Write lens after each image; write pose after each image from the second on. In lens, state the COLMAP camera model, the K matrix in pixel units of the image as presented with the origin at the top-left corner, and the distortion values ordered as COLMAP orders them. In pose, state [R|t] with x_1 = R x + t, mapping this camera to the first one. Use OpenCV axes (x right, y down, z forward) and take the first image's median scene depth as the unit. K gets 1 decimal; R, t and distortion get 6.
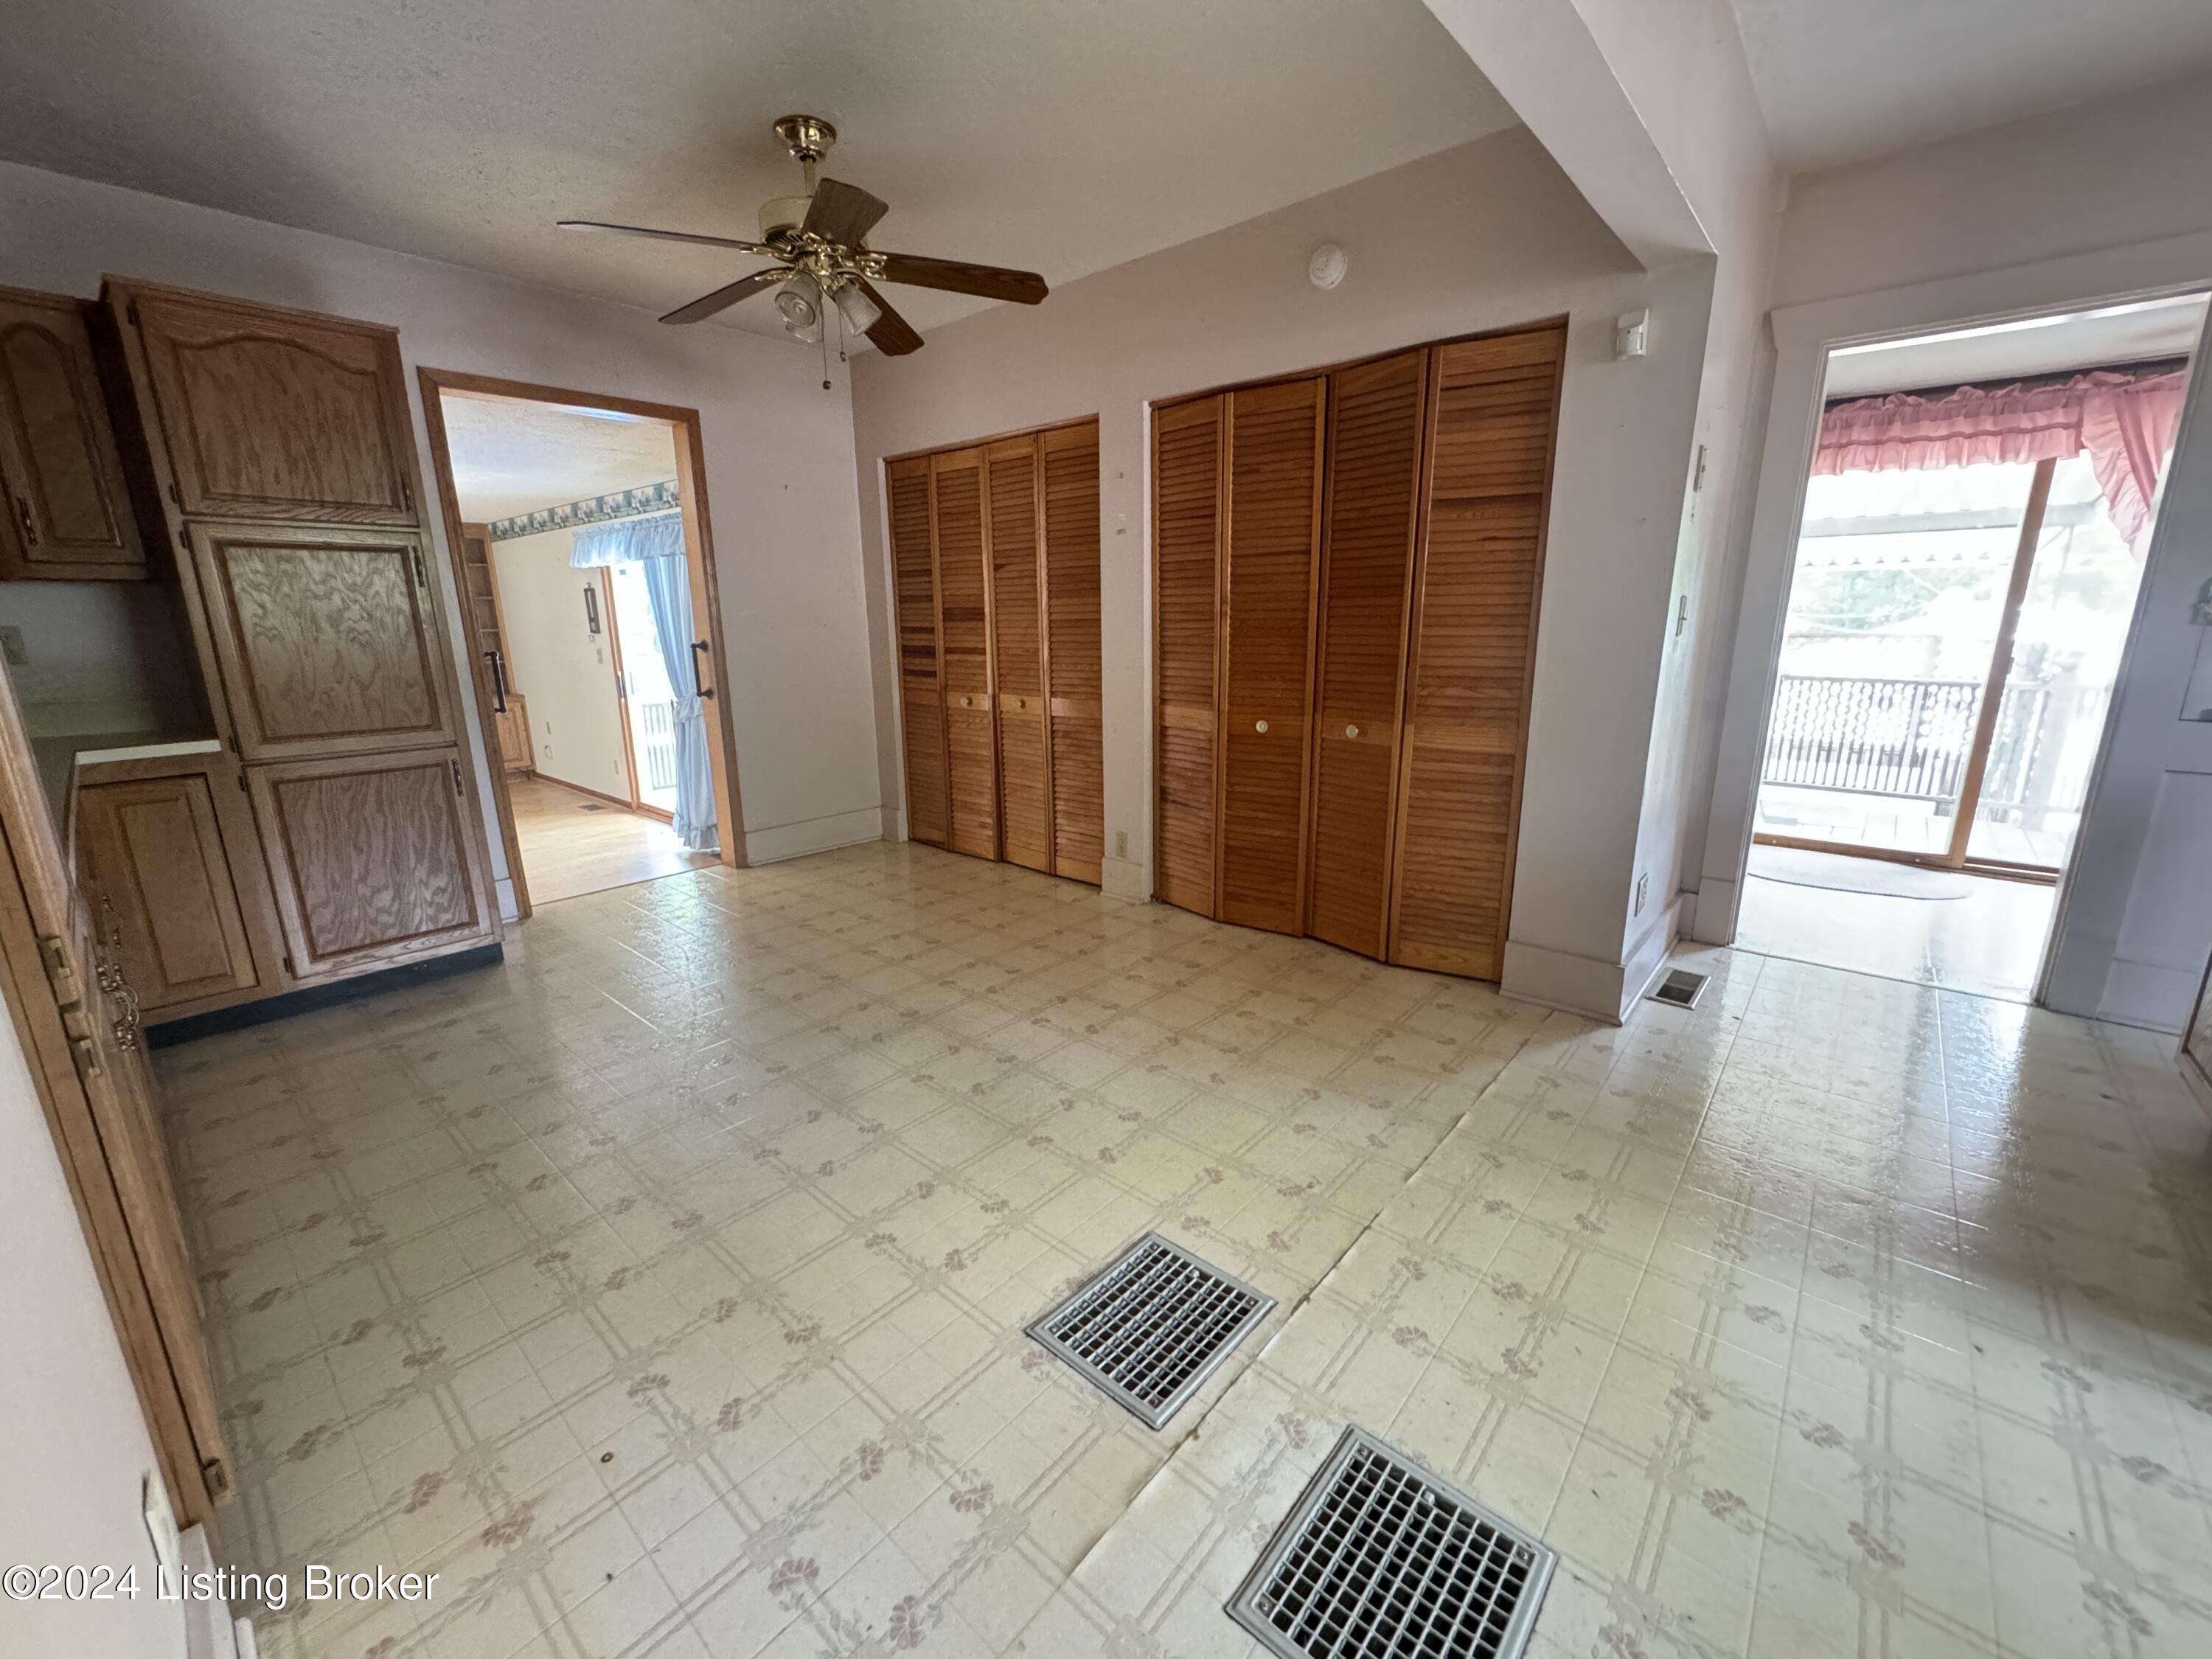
lens RADIAL K [[887.2, 0, 1107.1], [0, 887.2, 822.8], [0, 0, 1]] dist [-0.001751, 0.000469]
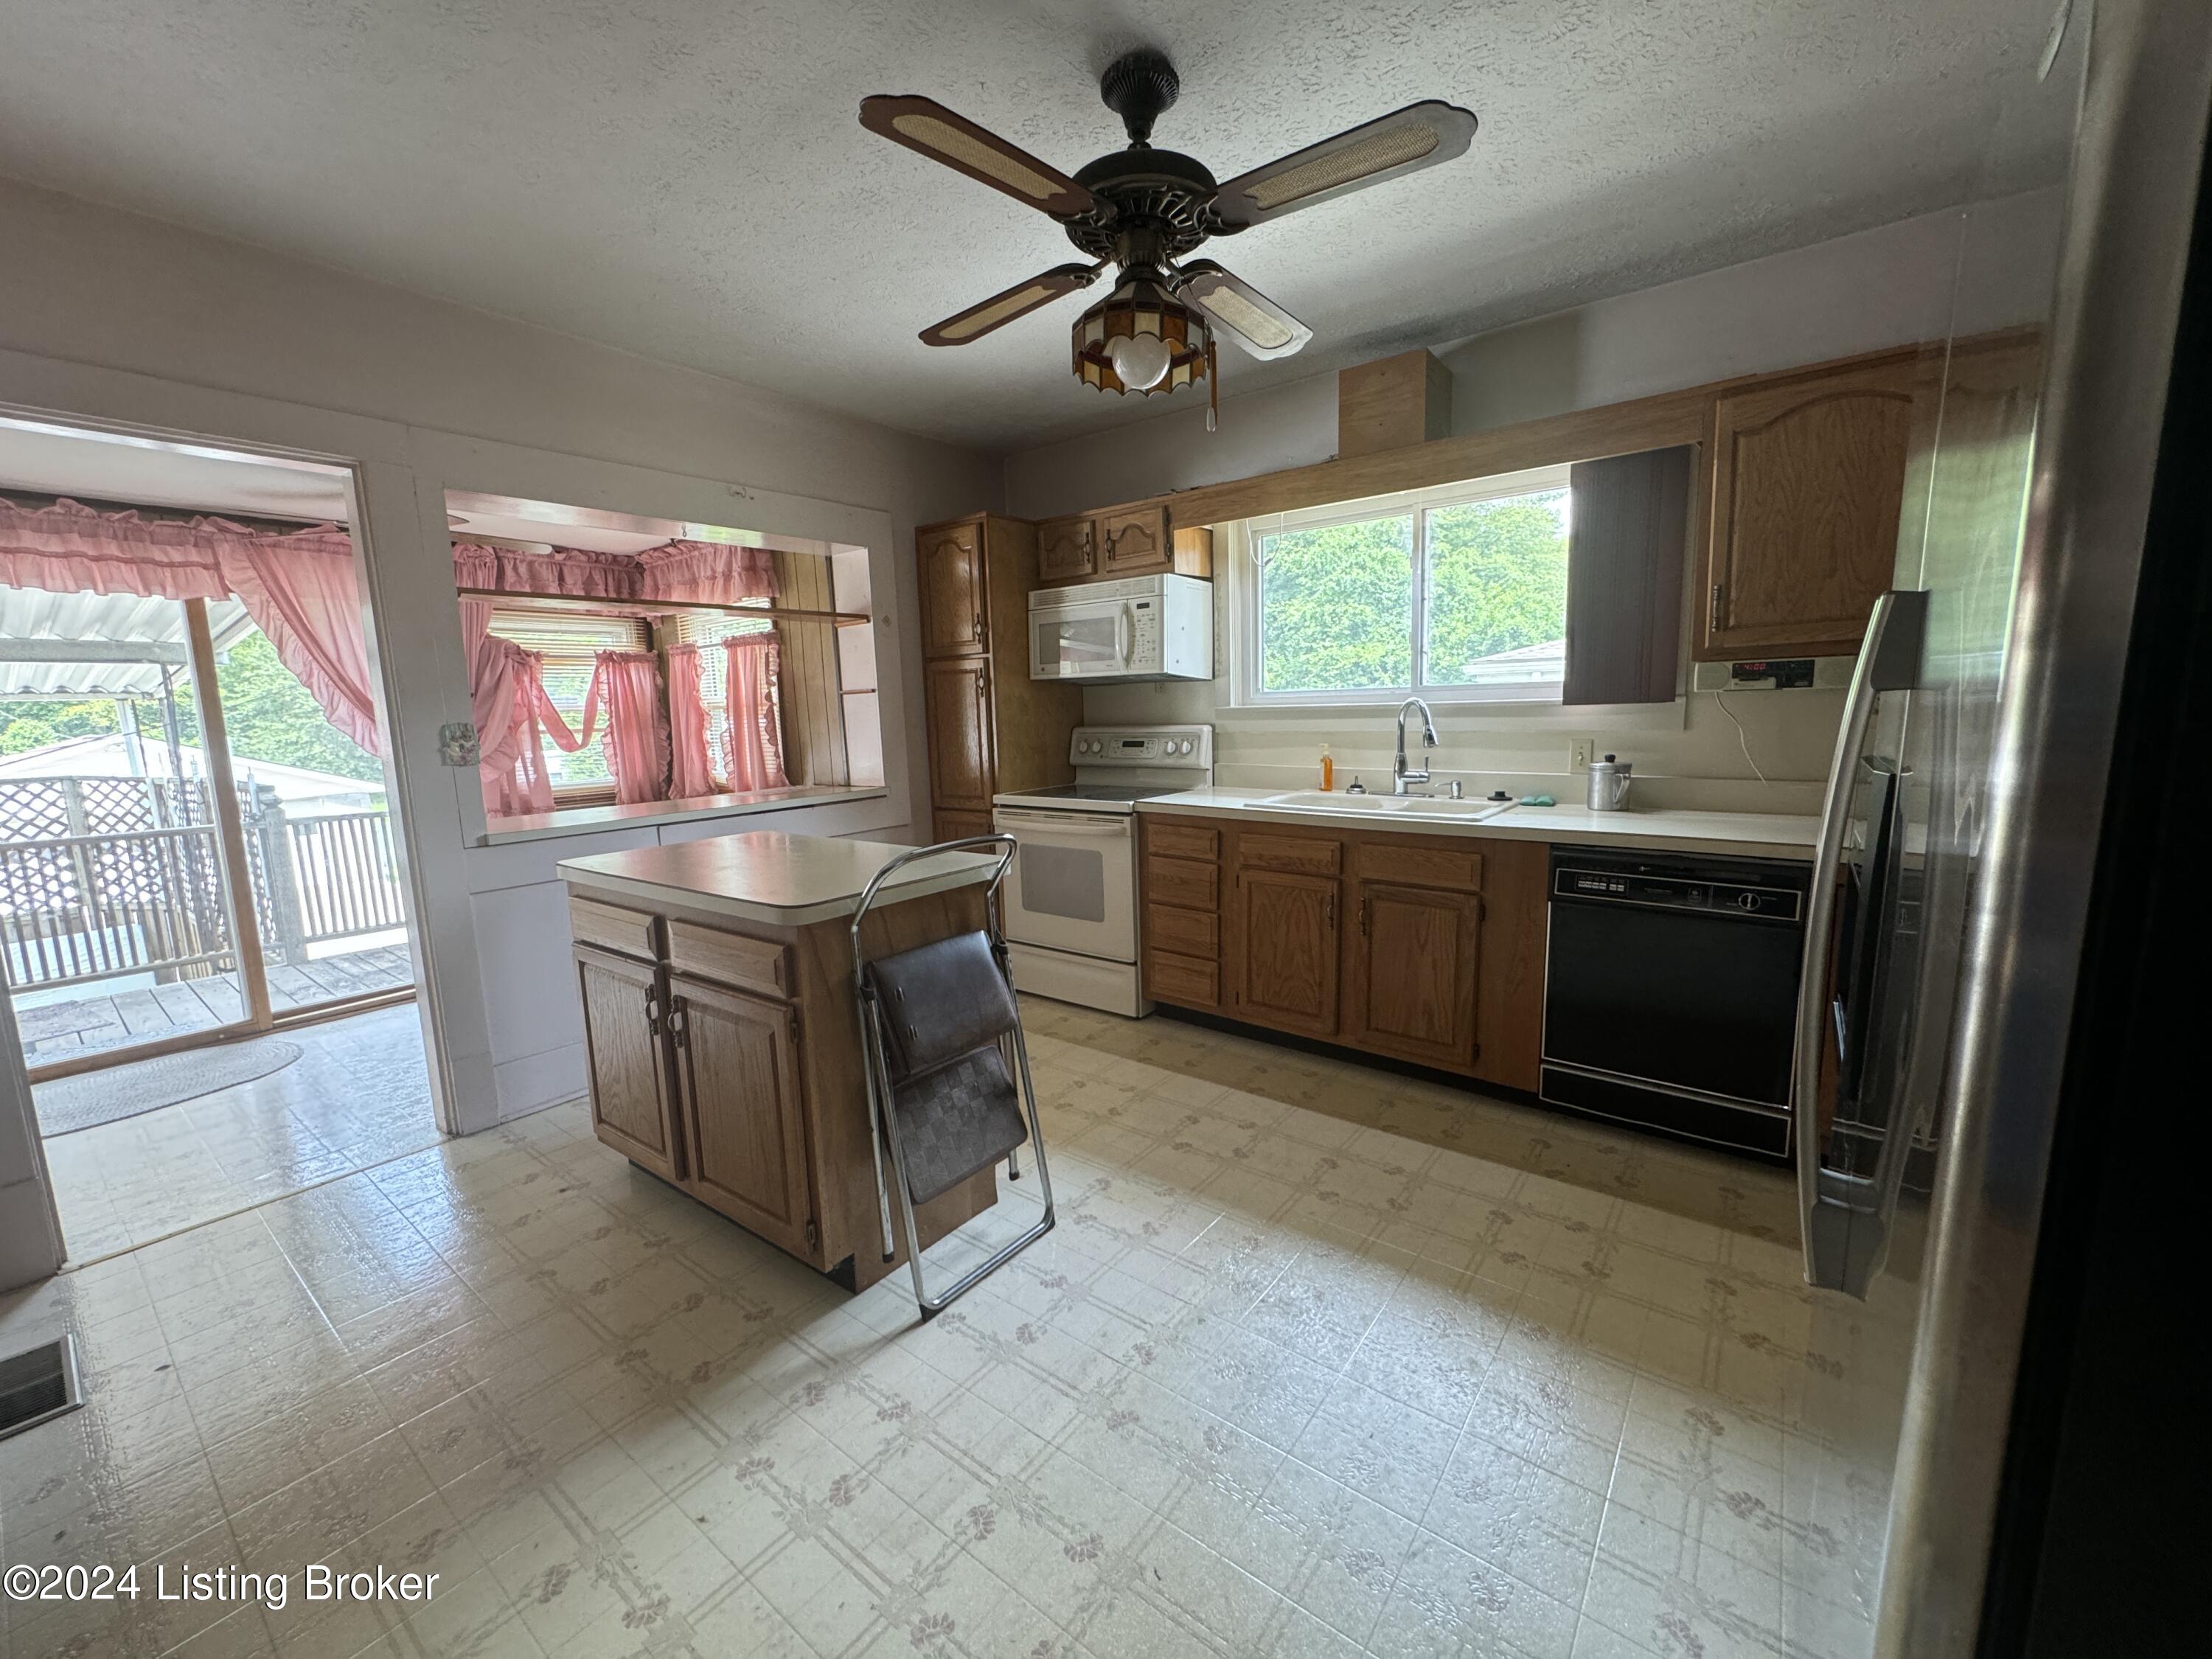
lens RADIAL K [[887.2, 0, 1104.6], [0, 887.2, 823.1], [0, 0, 1]] dist [-0.001751, 0.000469]
pose [[-0.060021, -0.117673, 0.991237, 0.052108], [0.257784, 0.957515, 0.129279, -0.073460], [-0.964337, 0.263284, -0.027136, 0.216867]]
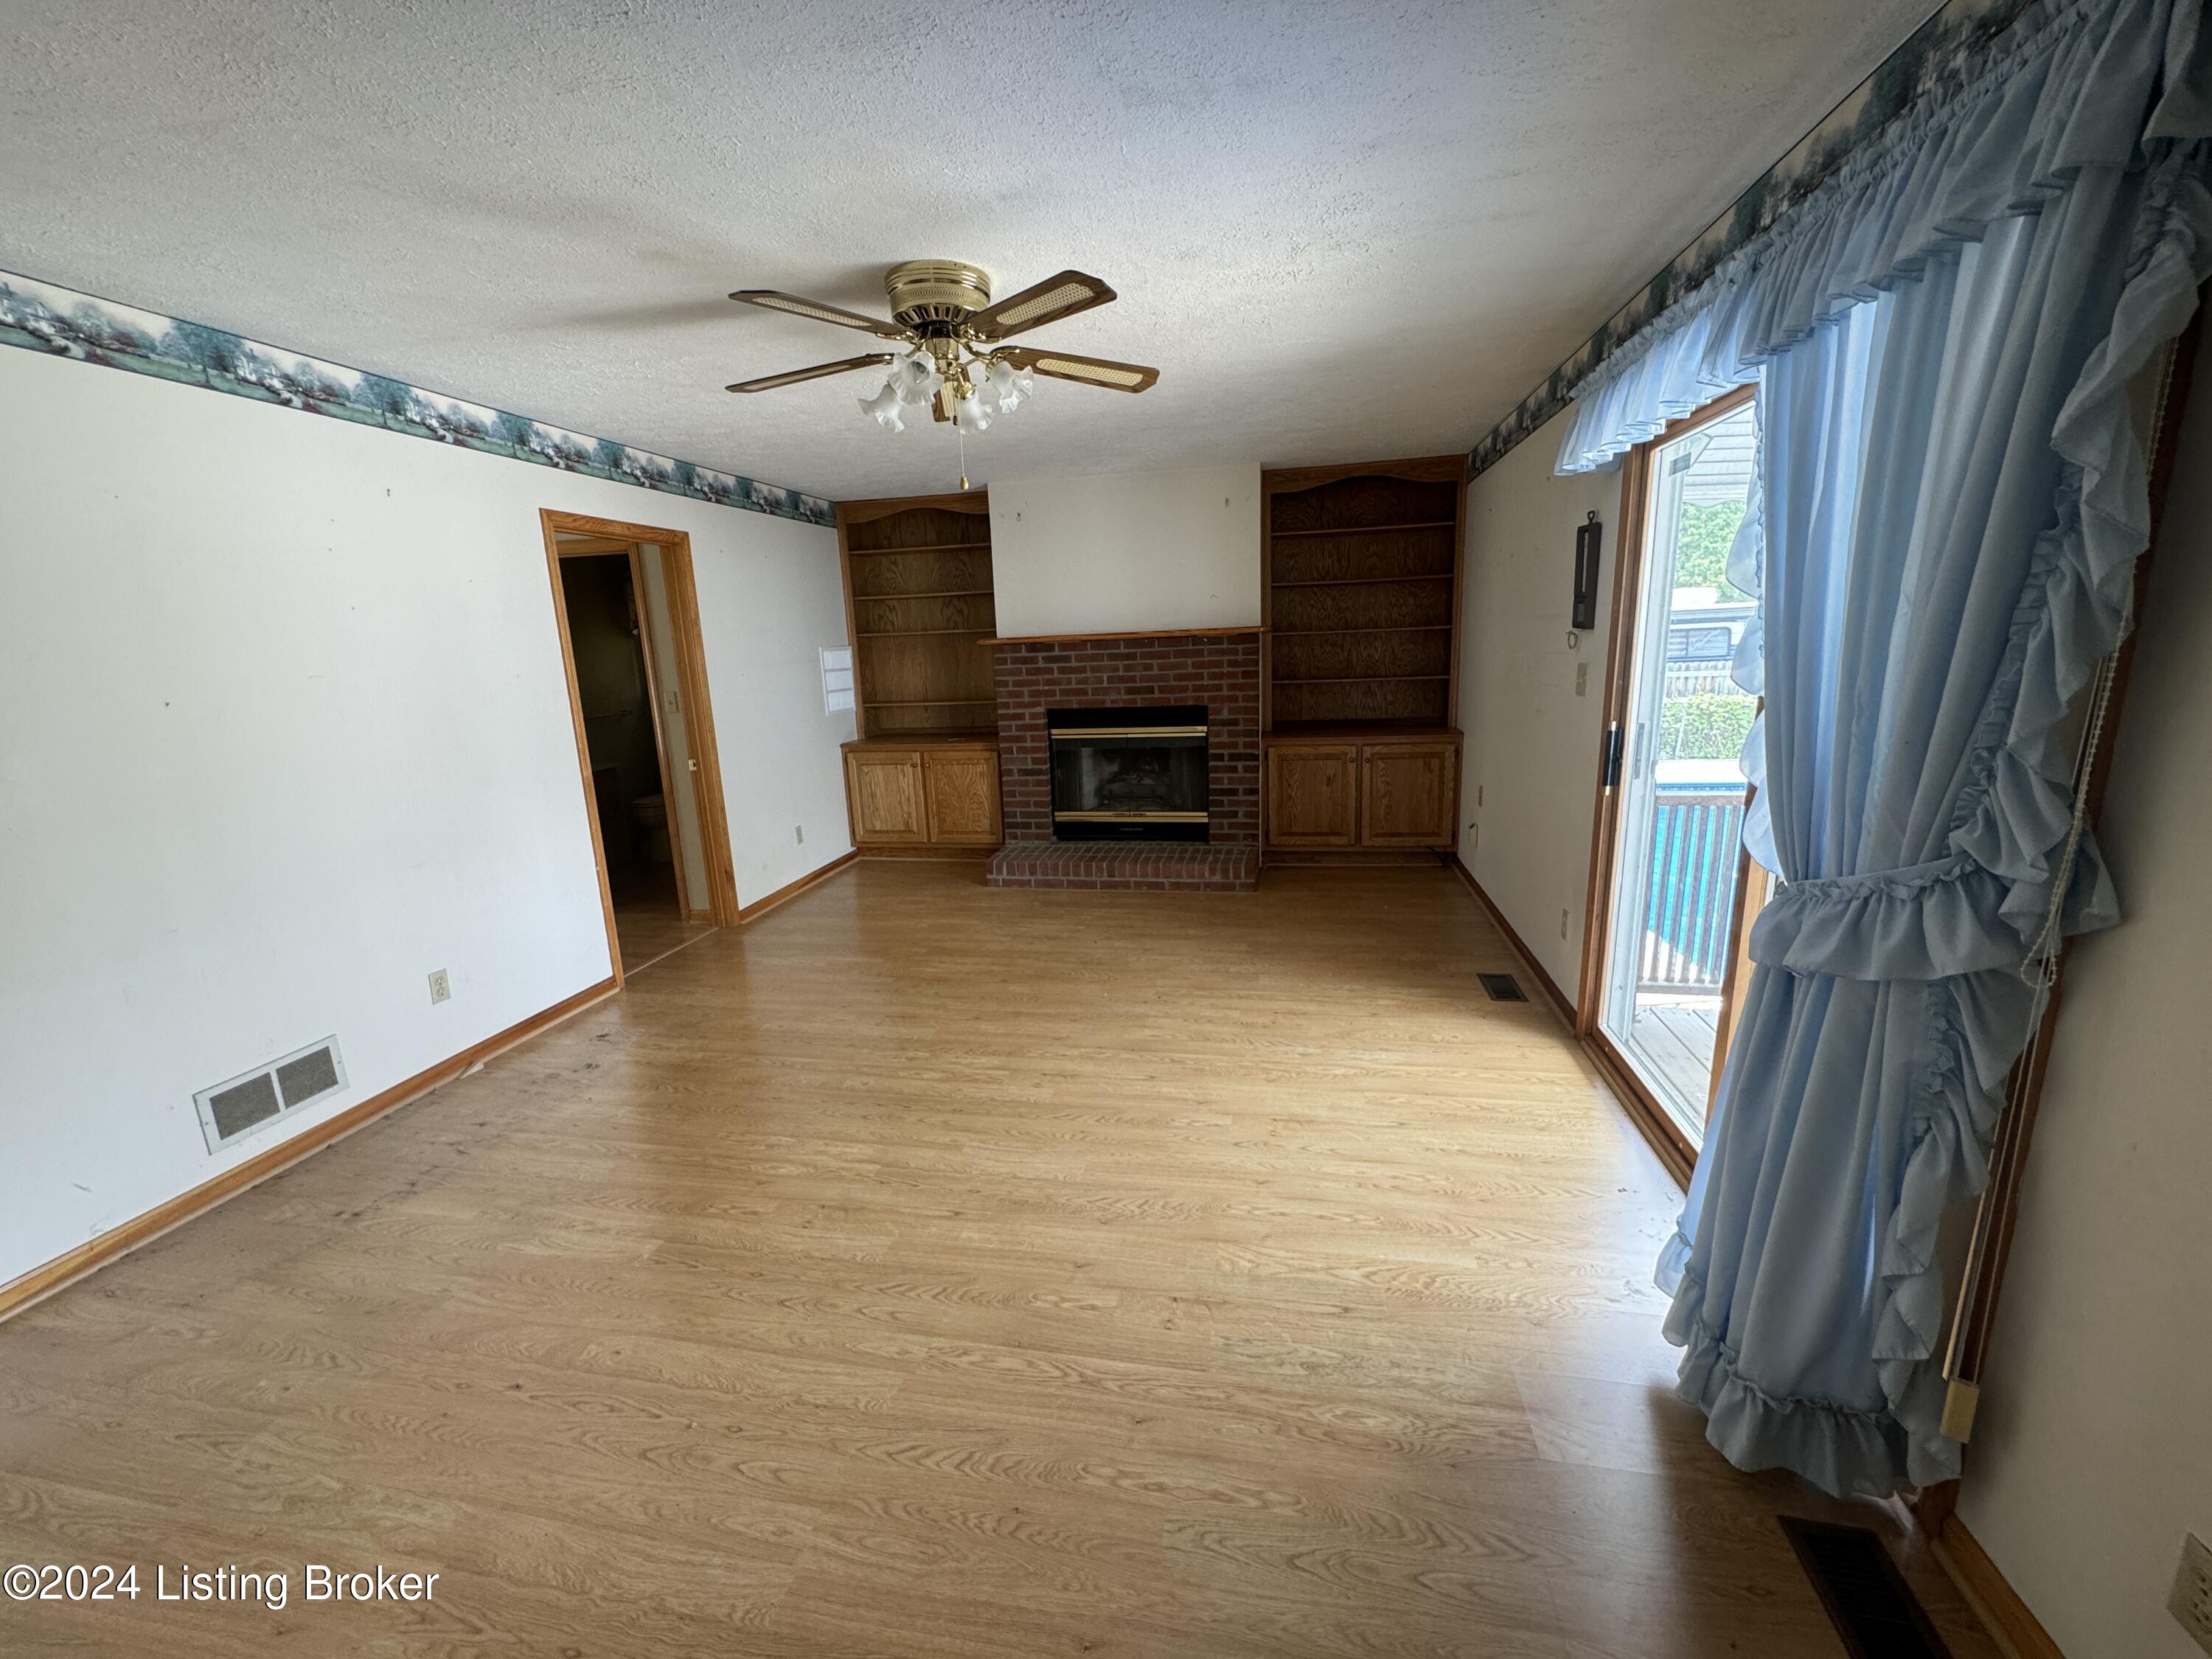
lens RADIAL K [[887.2, 0, 1108.0], [0, 887.2, 836.5], [0, 0, 1]] dist [-0.001751, 0.000469]
pose [[0.505736, 0.182461, -0.843172, -0.762826], [-0.166420, 0.979653, 0.112176, -0.306176], [0.846484, 0.083589, 0.525812, 1.440024]]
